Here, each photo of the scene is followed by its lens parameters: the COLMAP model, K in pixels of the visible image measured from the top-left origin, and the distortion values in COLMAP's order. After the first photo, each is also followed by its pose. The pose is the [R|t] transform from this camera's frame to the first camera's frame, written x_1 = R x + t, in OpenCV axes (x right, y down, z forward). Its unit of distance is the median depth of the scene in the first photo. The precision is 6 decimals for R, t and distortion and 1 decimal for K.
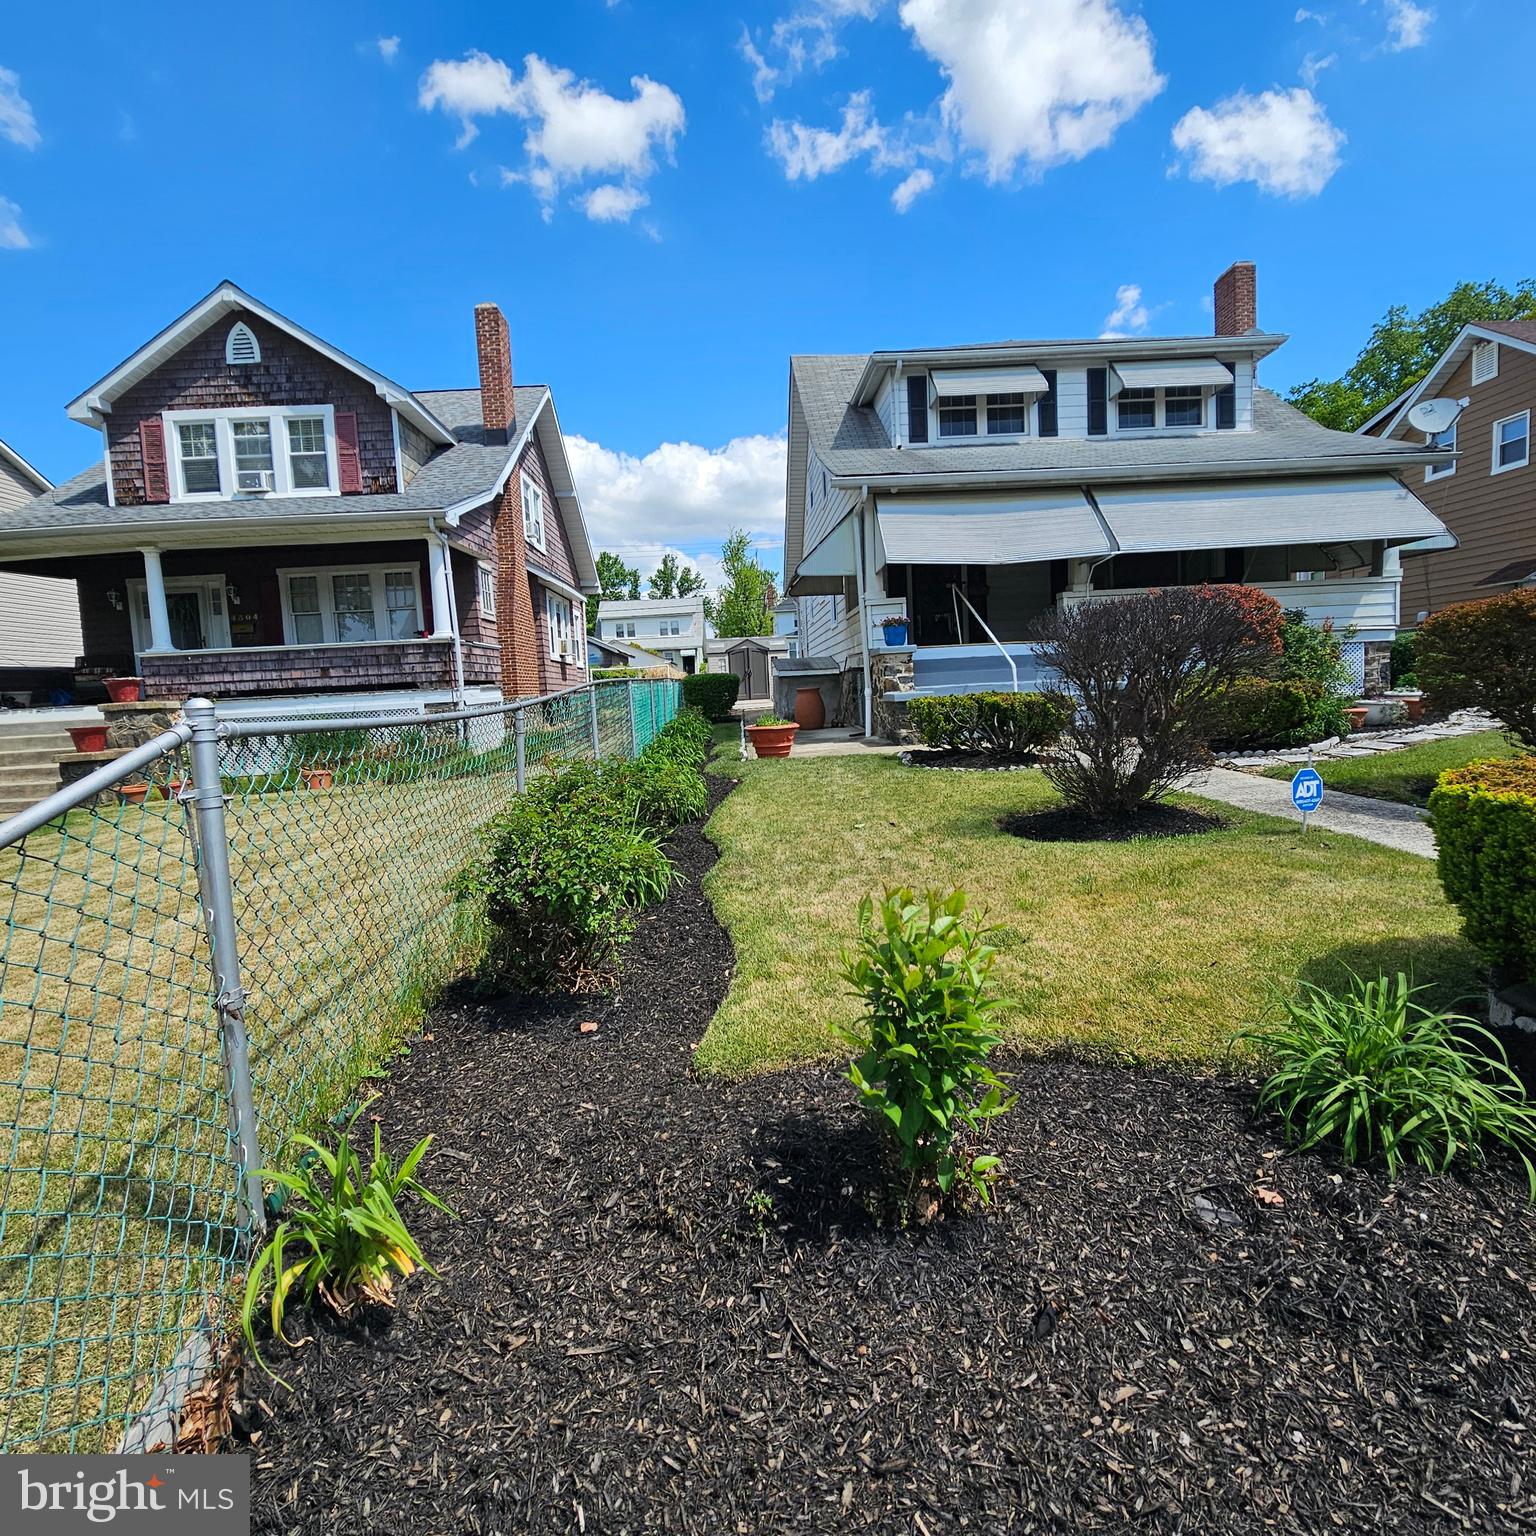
lens RADIAL K [[852.1, 0, 763.4], [0, 852.1, 767.5], [0, 0, 1]] dist [0.002463, -0.001018]
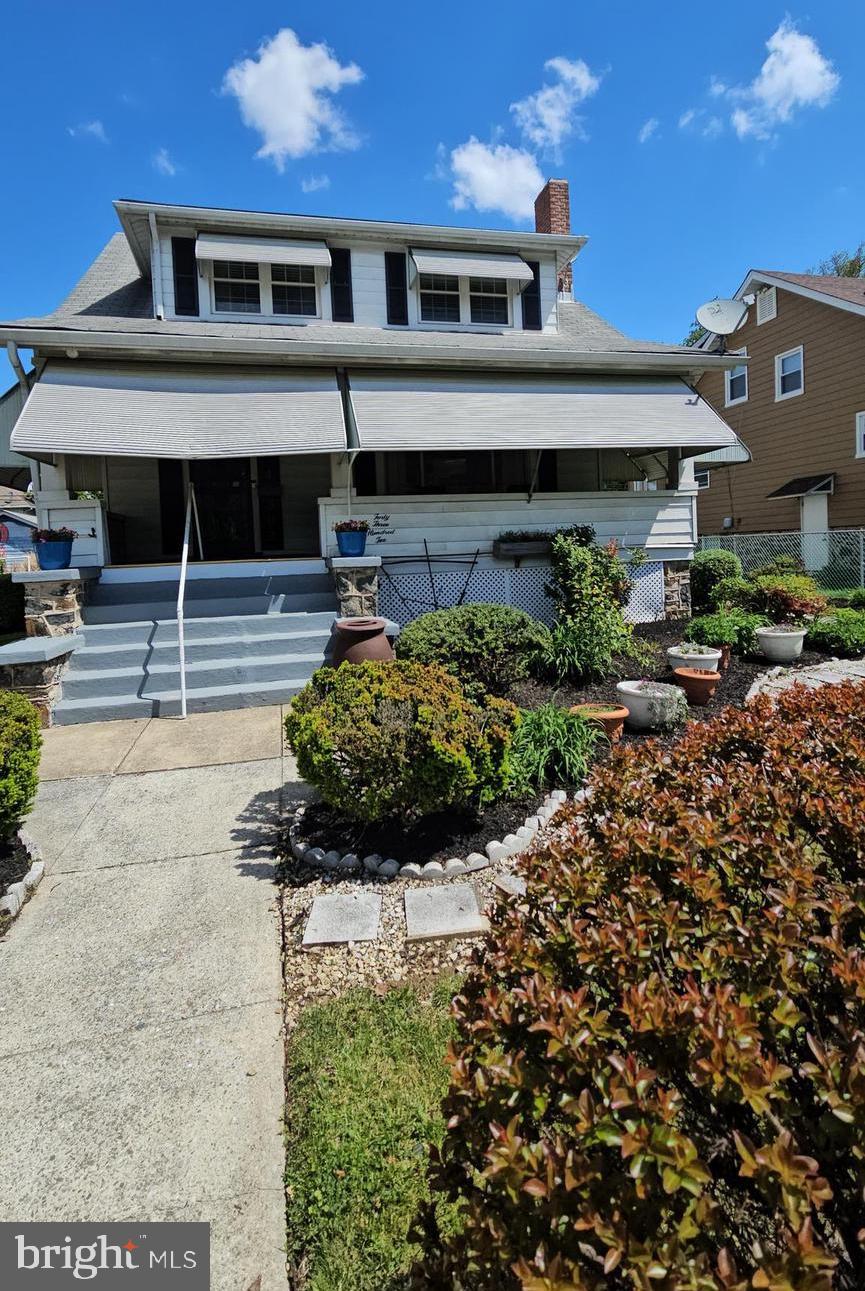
lens RADIAL K [[630.6, 0, 434.1], [0, 630.6, 575.8], [0, 0, 1]] dist [0.003216, 0.000338]
pose [[0.978632, 0.001273, 0.205614, 0.302487], [0.010548, 0.998353, -0.056385, -0.088550], [-0.205347, 0.057349, 0.977007, 0.365337]]
